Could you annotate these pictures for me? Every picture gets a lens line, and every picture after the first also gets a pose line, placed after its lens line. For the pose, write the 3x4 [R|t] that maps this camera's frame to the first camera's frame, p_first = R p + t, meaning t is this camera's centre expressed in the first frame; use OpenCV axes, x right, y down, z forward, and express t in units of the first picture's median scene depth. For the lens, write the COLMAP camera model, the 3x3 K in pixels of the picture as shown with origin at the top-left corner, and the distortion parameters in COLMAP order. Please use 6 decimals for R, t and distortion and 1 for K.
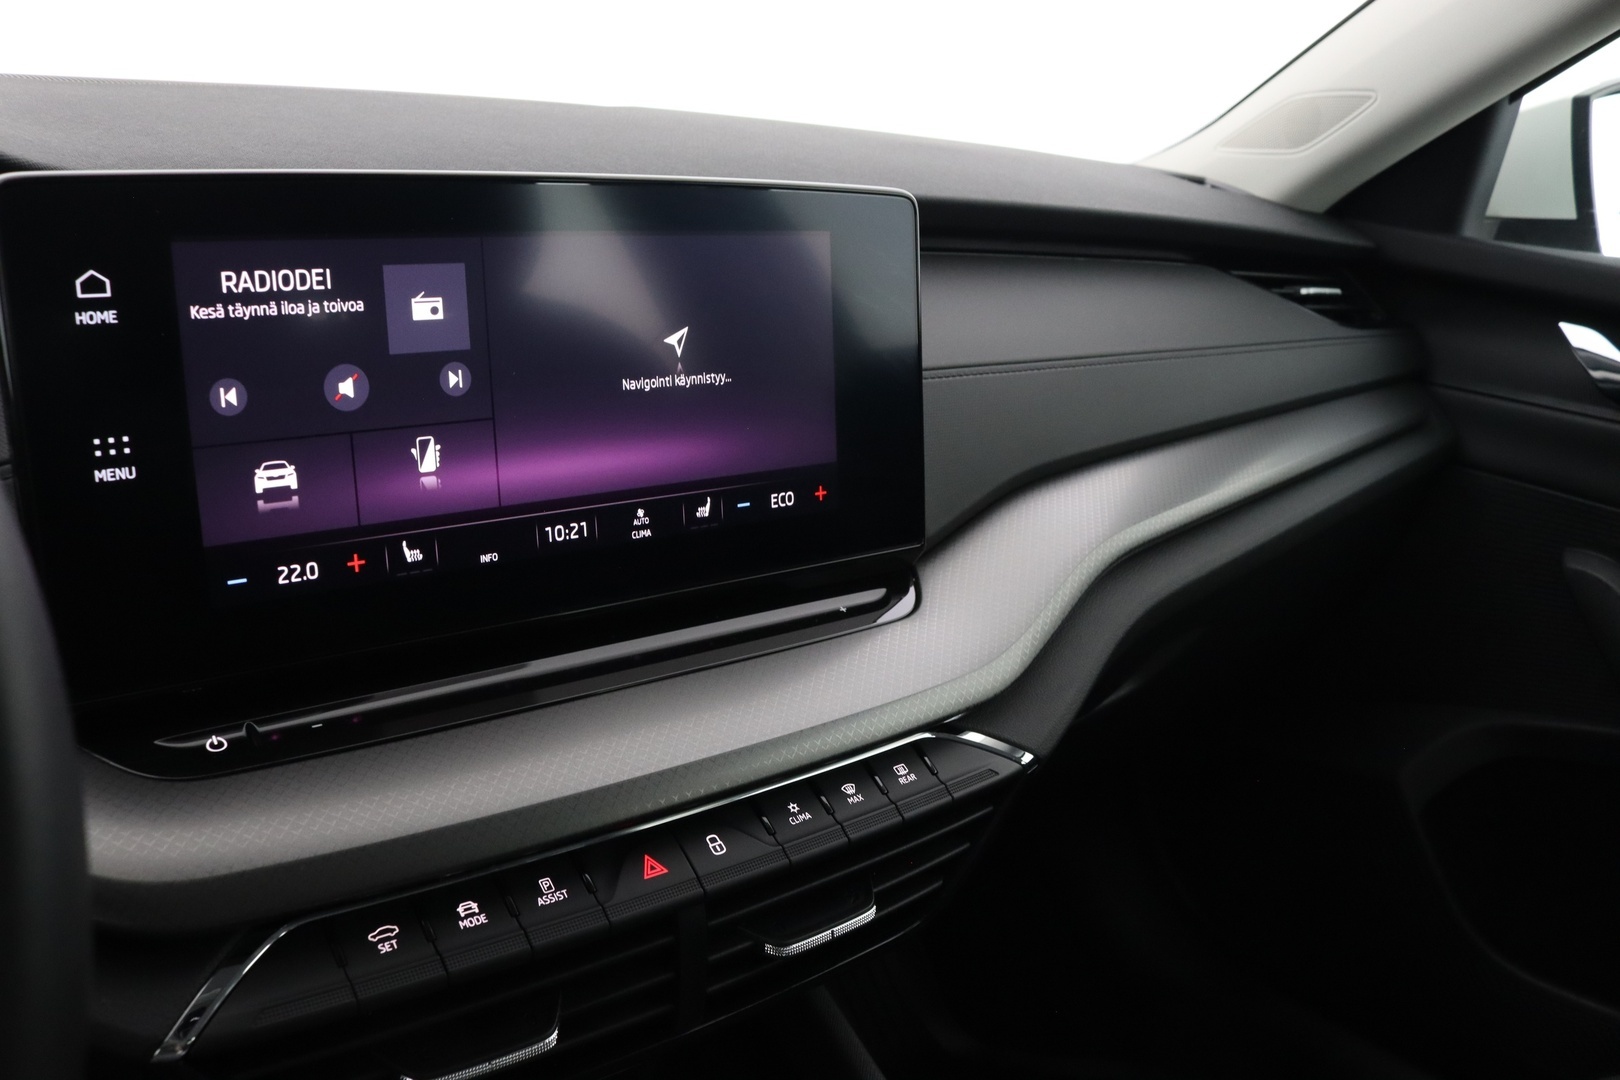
lens RADIAL K [[1323.7, 0, 810.0], [0, 1323.7, 540.0], [0, 0, 1]] dist [-0.163550, 0.116089]
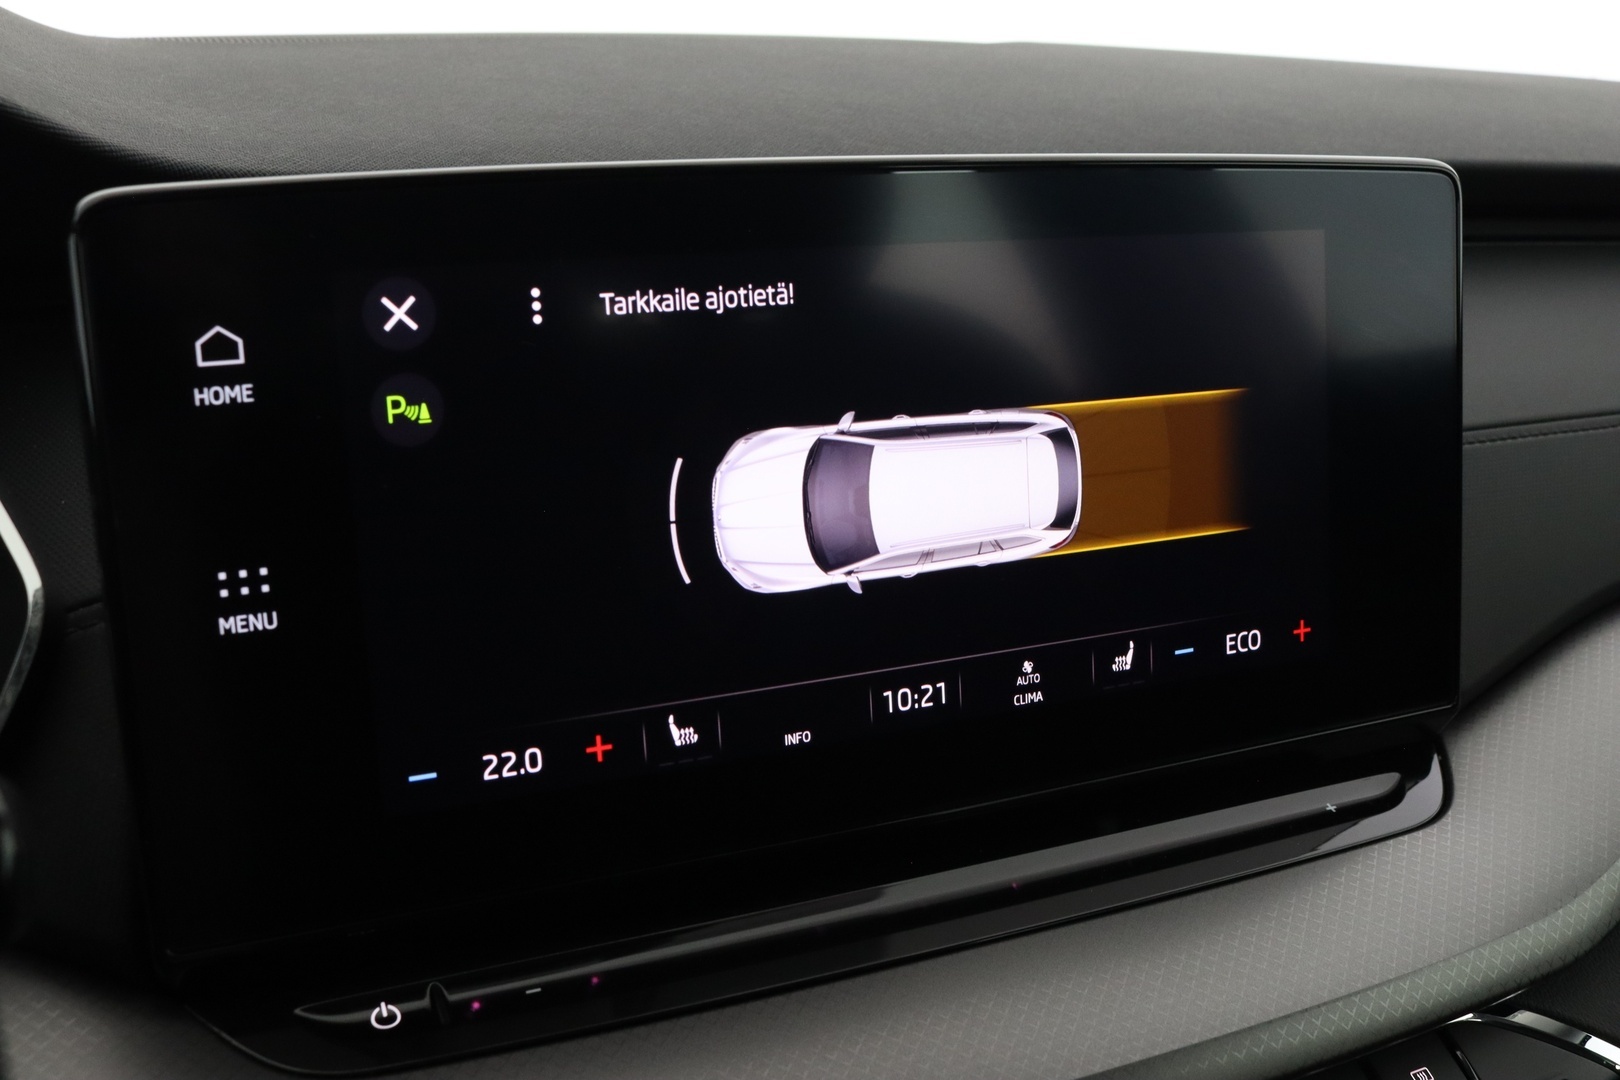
lens RADIAL K [[1647.2, 0, 814.6], [0, 1647.2, 534.2], [0, 0, 1]] dist [-0.131883, 0.108587]
pose [[0.968287, 0.019234, -0.249098, -0.031394], [-0.024641, 0.999523, -0.018605, -0.076357], [0.248622, 0.024153, 0.968299, 0.196836]]
